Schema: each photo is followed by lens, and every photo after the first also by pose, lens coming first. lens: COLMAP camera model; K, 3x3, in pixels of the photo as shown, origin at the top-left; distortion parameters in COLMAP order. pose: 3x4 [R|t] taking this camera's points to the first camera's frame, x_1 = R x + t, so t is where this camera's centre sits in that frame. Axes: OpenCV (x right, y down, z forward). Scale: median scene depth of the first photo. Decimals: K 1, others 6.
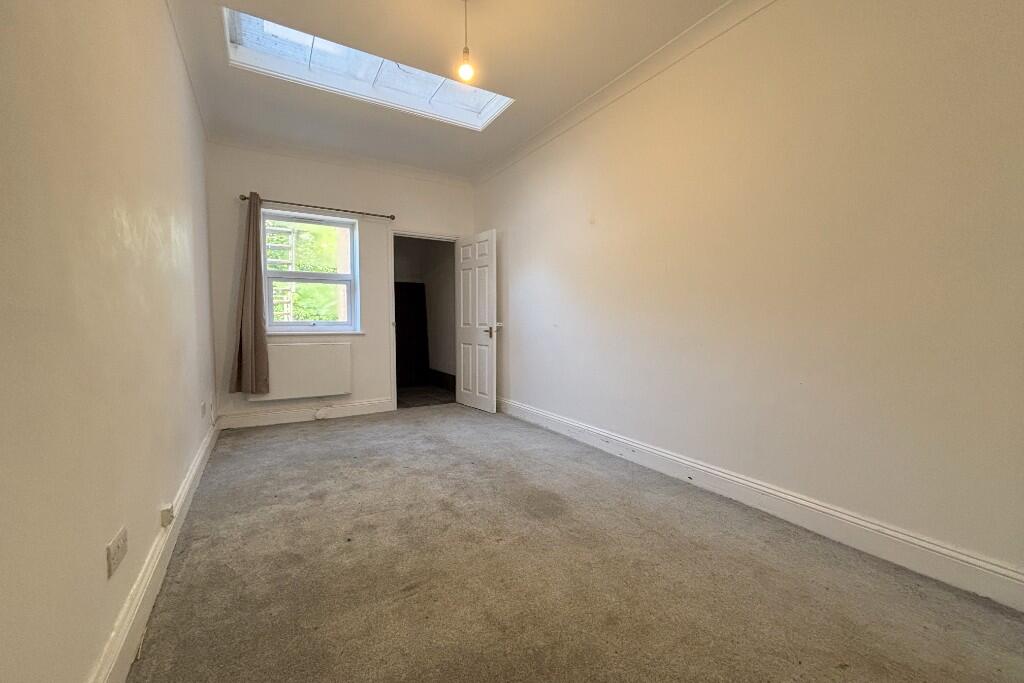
lens RADIAL K [[413.9, 0, 512.0], [0, 413.9, 341.5], [0, 0, 1]] dist [0.003361, -0.000117]
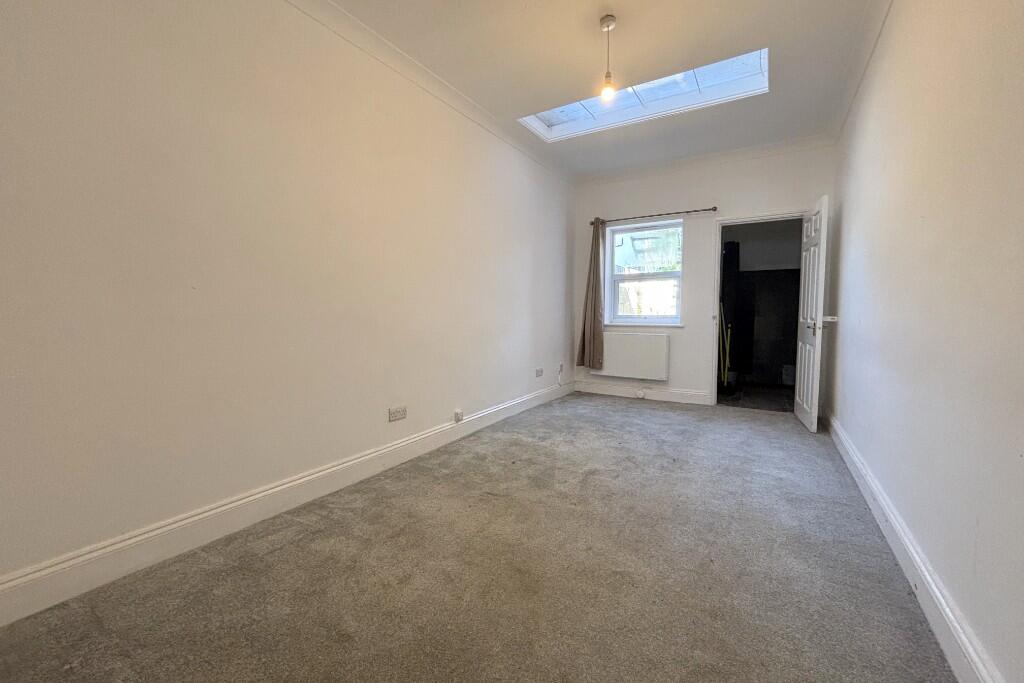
lens RADIAL K [[413.9, 0, 512.0], [0, 413.9, 341.5], [0, 0, 1]] dist [0.003361, -0.000117]
pose [[0.463603, 0.061310, -0.883919, 0.429154], [-0.042674, 0.997990, 0.046840, -0.013129], [0.885015, 0.016006, 0.465288, 0.140354]]
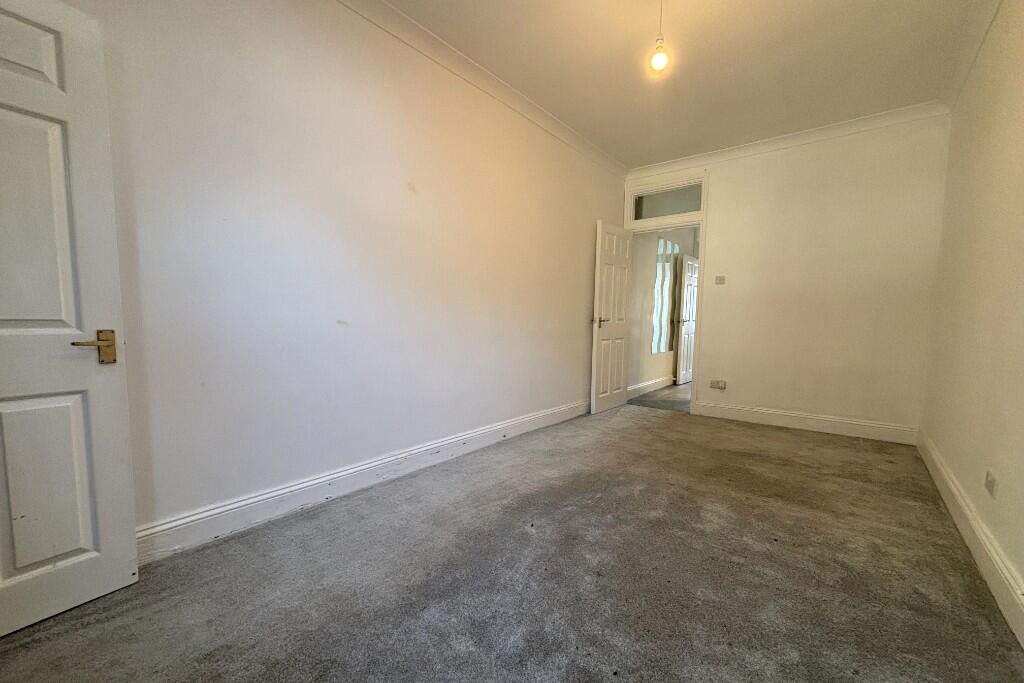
lens RADIAL K [[413.9, 0, 512.0], [0, 413.9, 341.5], [0, 0, 1]] dist [0.003361, -0.000117]
pose [[-0.338166, -0.054121, 0.939529, -0.488052], [0.044329, 0.996321, 0.073348, -0.037986], [-0.940042, 0.066452, -0.334523, 0.865967]]
